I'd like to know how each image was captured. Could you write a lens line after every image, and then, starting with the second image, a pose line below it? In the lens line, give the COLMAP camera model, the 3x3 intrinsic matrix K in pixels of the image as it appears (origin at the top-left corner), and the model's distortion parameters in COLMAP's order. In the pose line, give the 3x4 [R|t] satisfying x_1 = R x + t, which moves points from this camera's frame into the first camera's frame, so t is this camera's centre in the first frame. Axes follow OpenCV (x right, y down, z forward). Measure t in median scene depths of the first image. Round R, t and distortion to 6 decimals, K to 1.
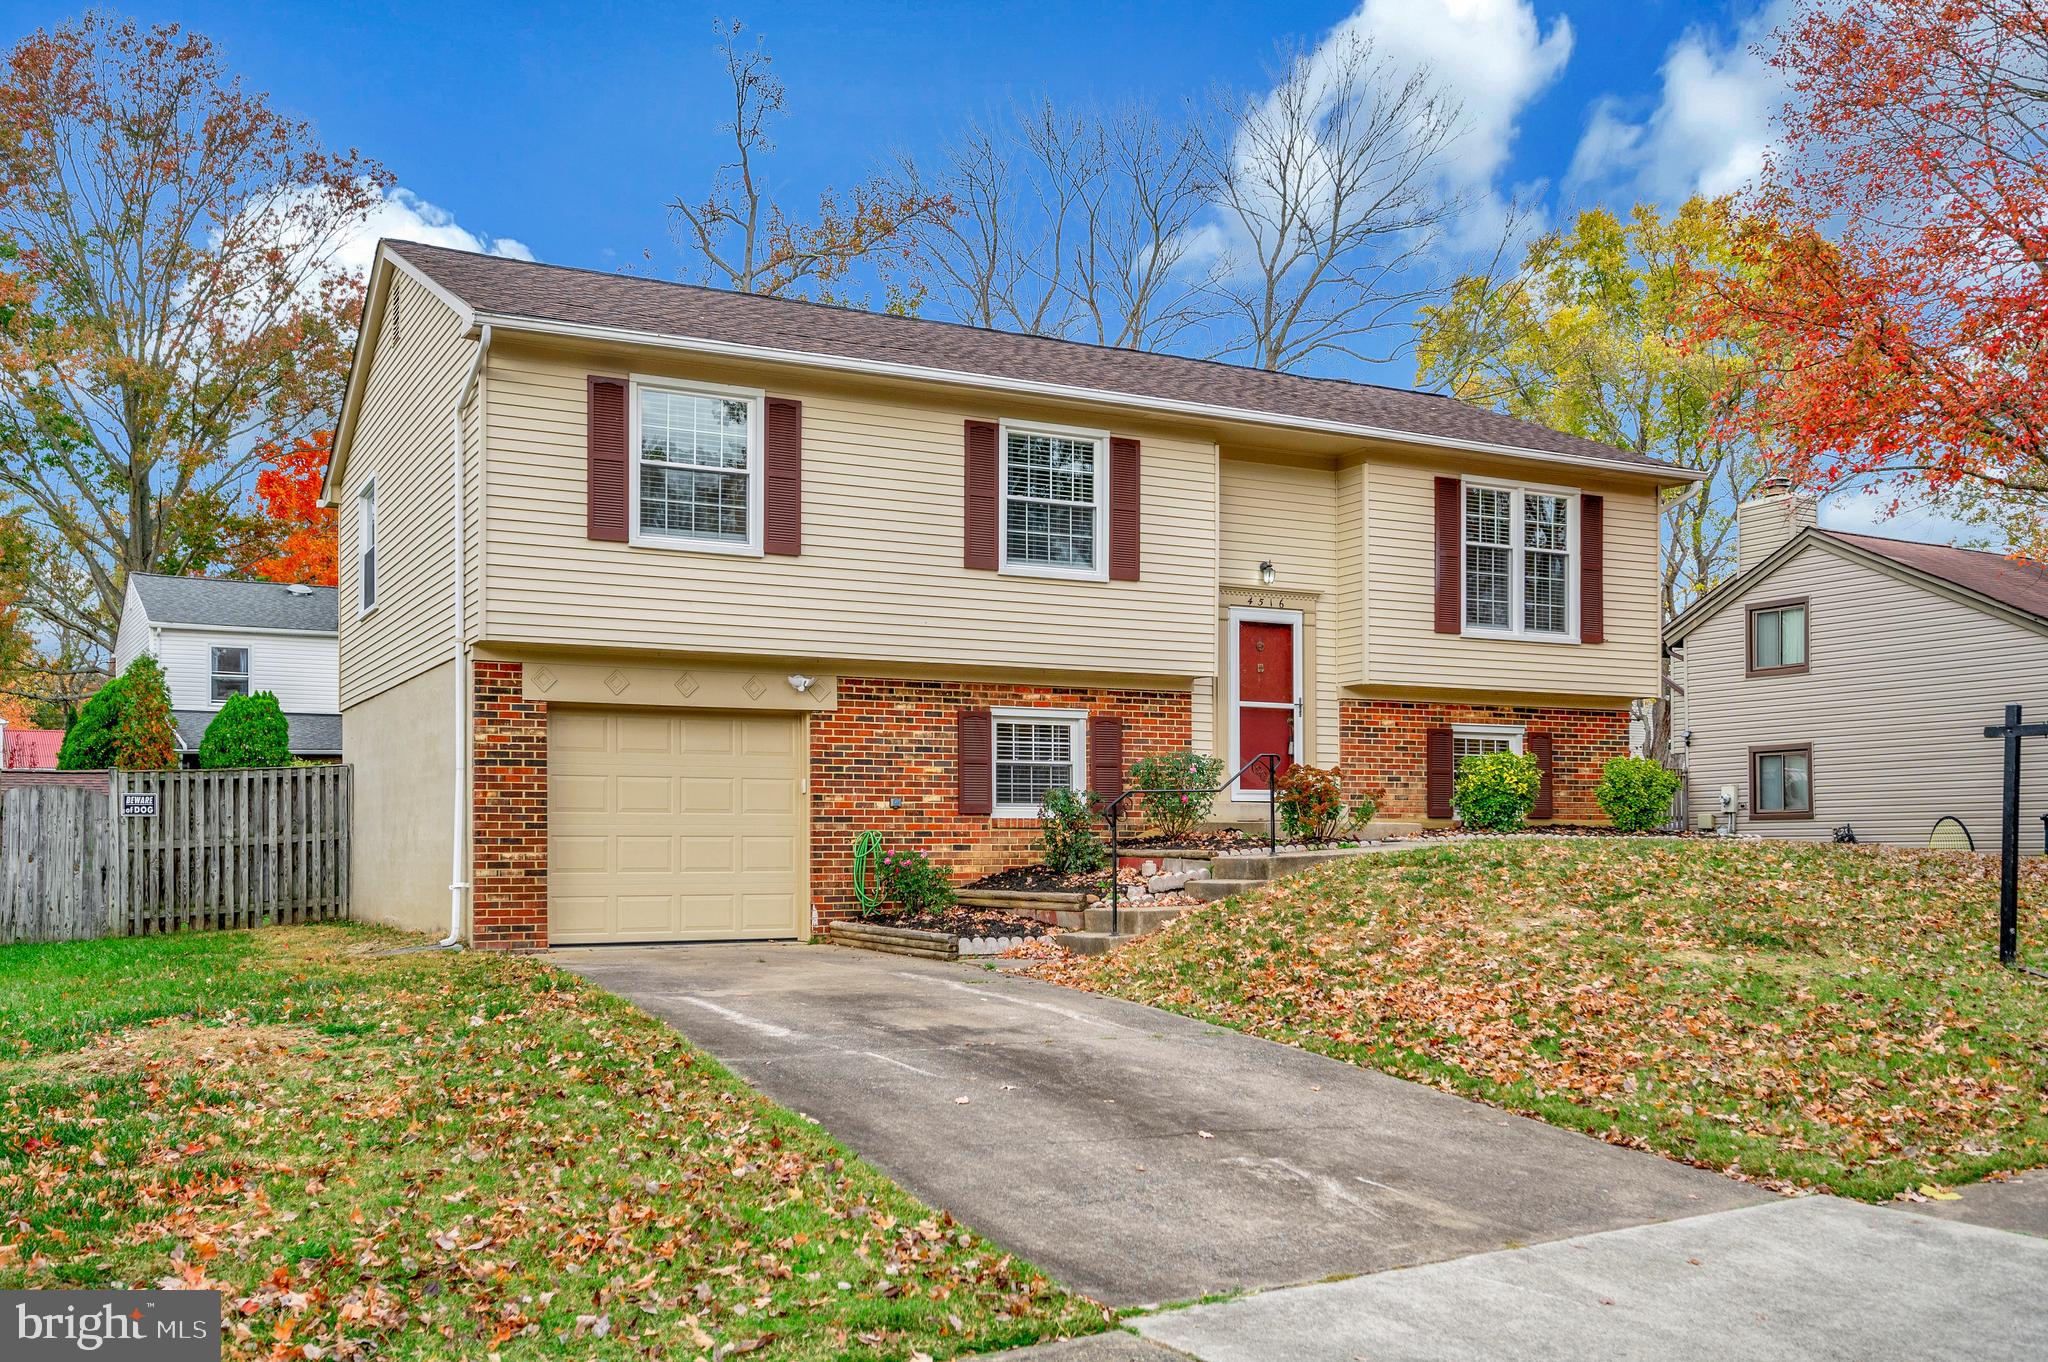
lens RADIAL K [[1827.3, 0, 1021.5], [0, 1827.3, 820.4], [0, 0, 1]] dist [0.005854, 0.002218]
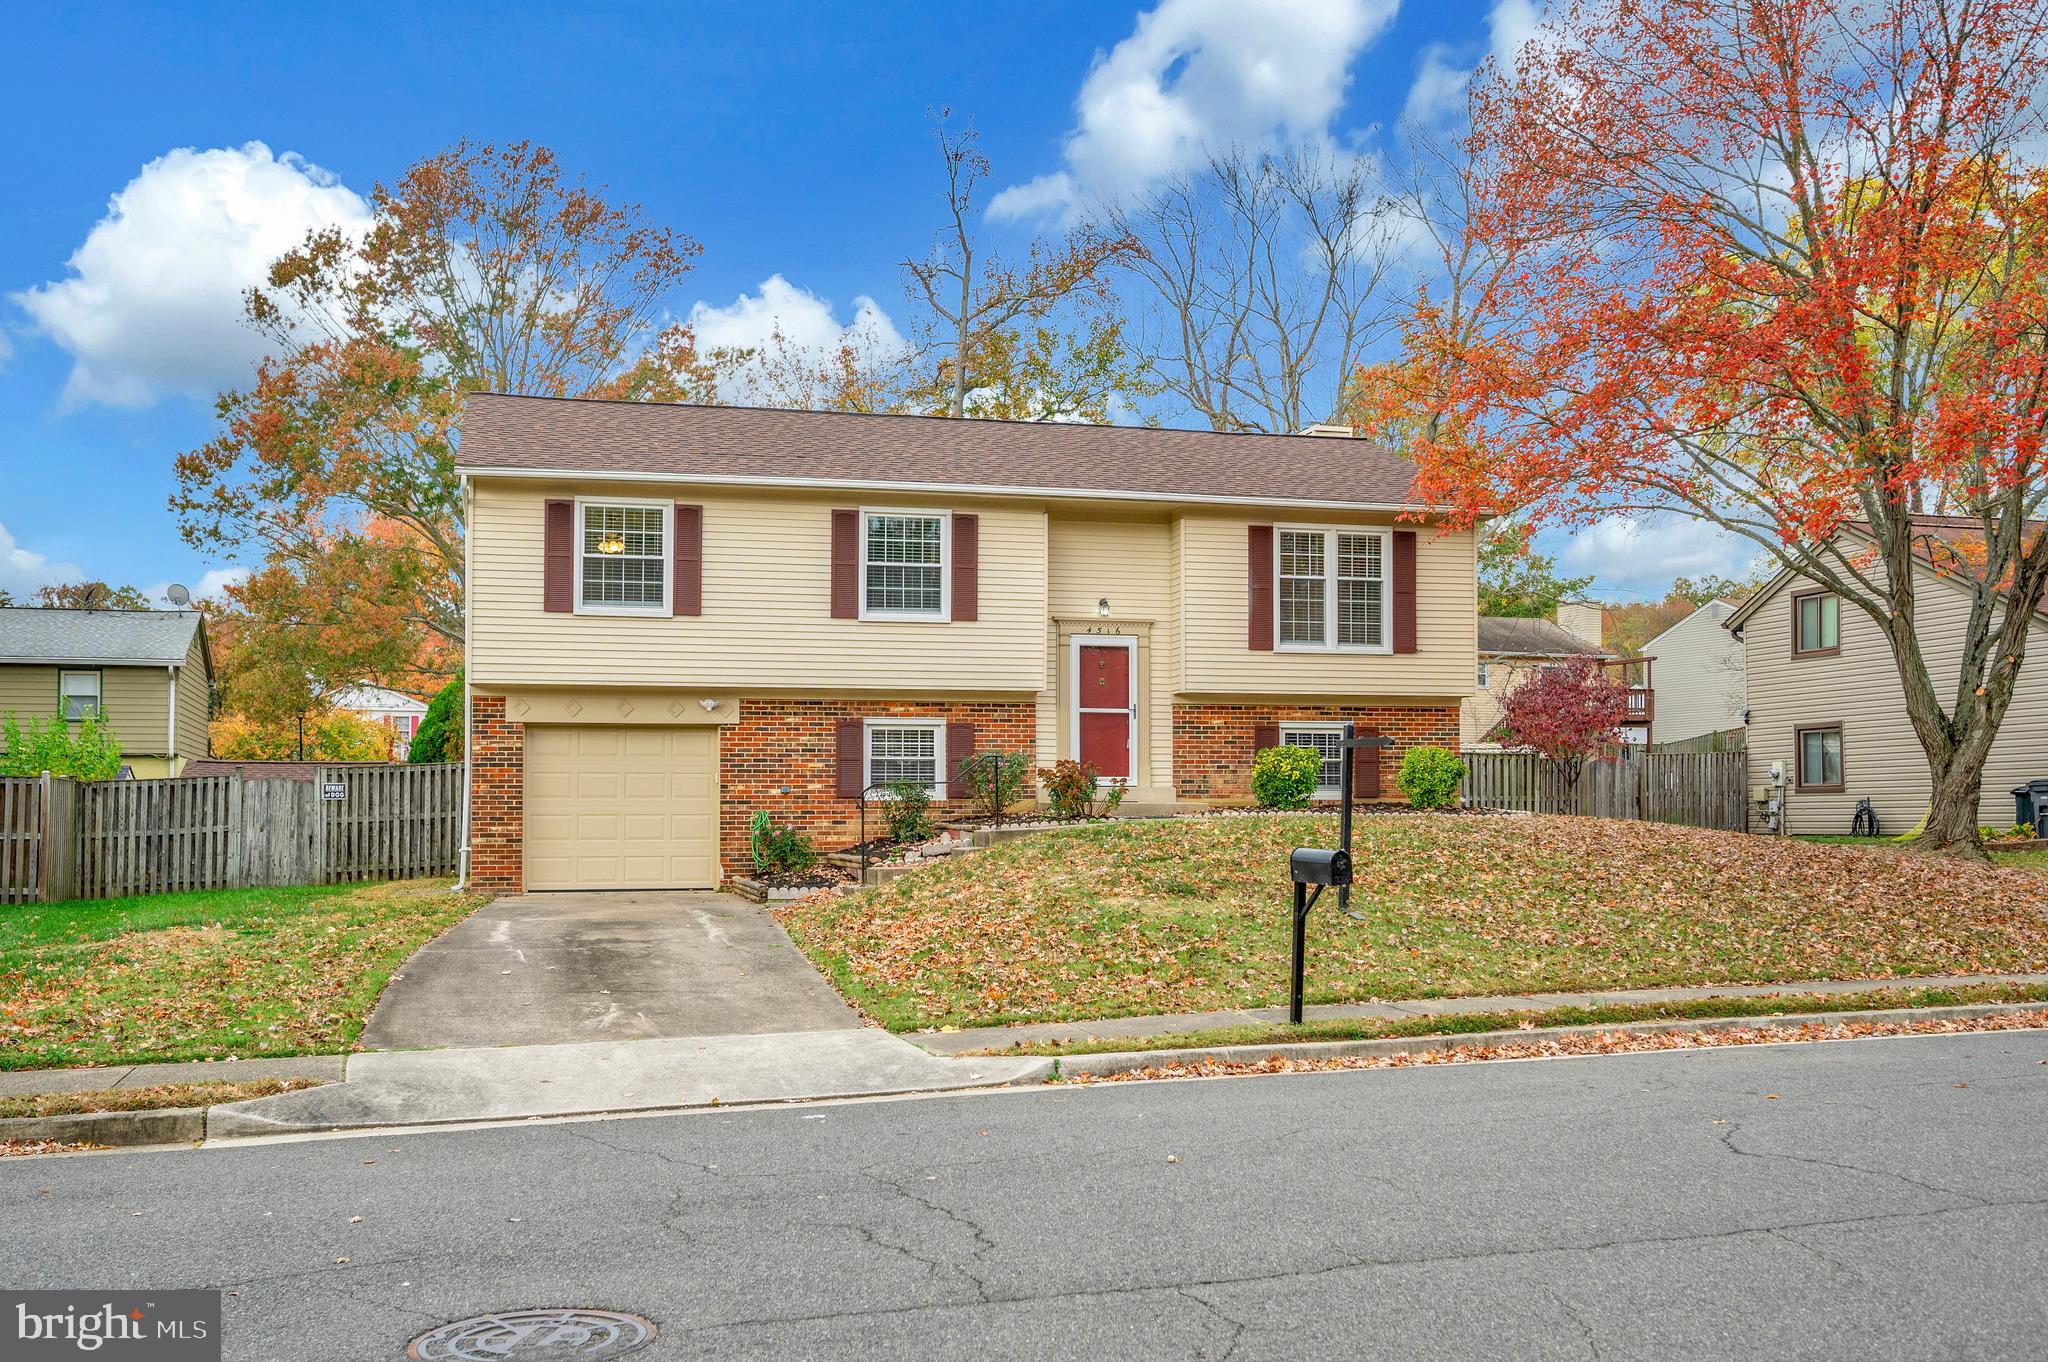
lens RADIAL K [[1793.6, 0, 976.8], [0, 1793.6, 734.2], [0, 0, 1]] dist [-0.003961, -0.002845]
pose [[0.971857, -0.011381, -0.235295, 0.365862], [0.004187, 0.999509, -0.031049, -0.008505], [0.235533, 0.029190, 0.971428, -0.257352]]
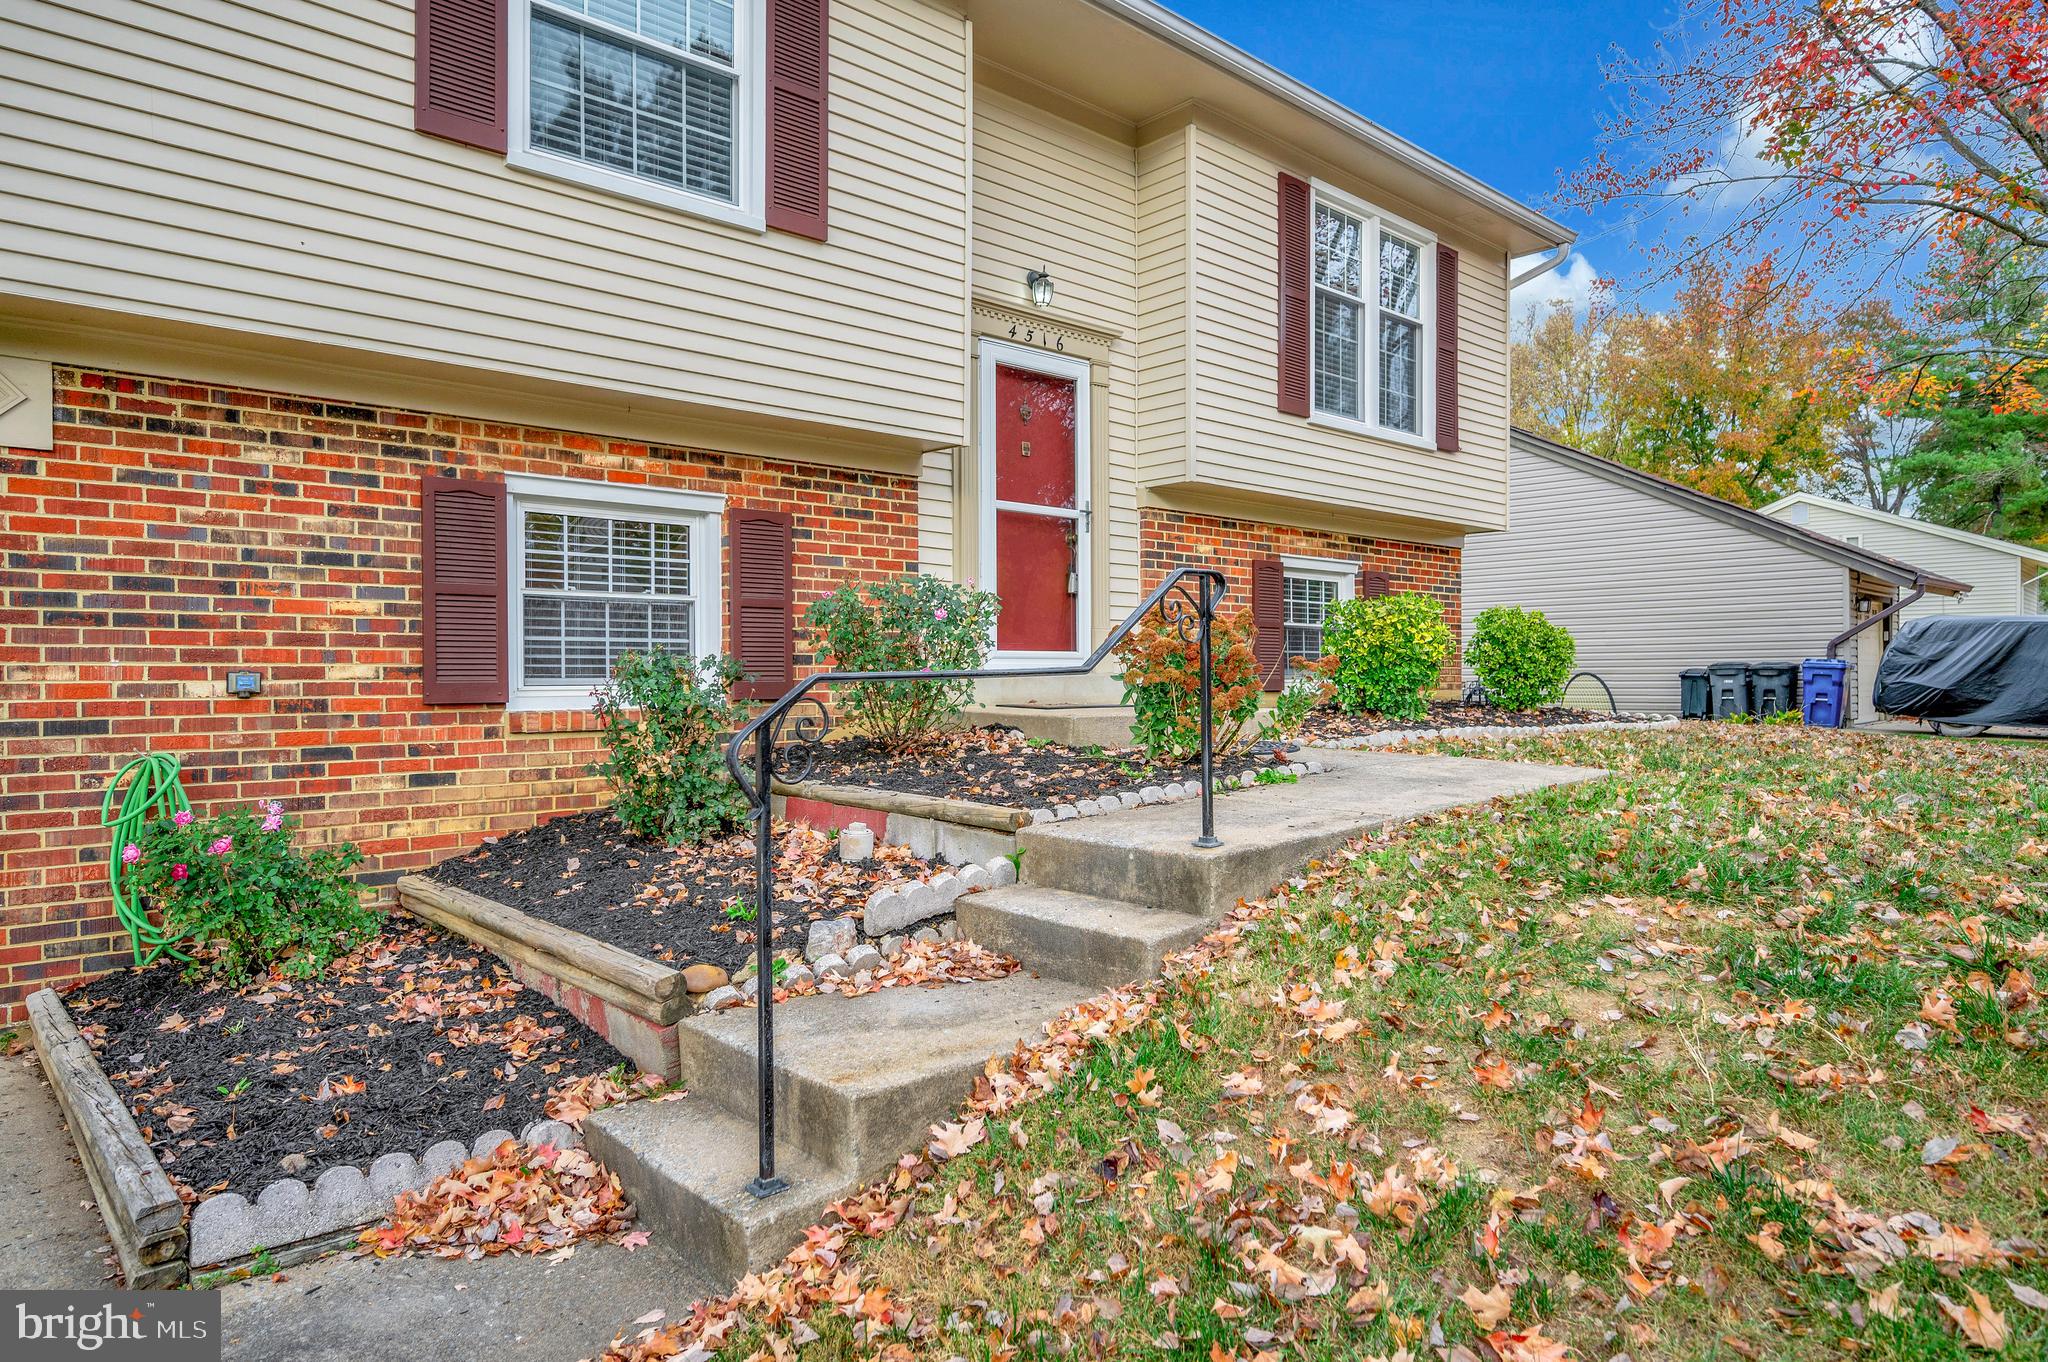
lens RADIAL K [[1253.4, 0, 1024.0], [0, 1253.4, 681.0], [0, 0, 1]] dist [-0.001149, -0.000873]
pose [[0.971972, -0.000773, 0.235097, 0.035438], [-0.003233, 0.999856, 0.016656, -0.014689], [-0.235076, -0.016949, 0.971829, 0.641744]]
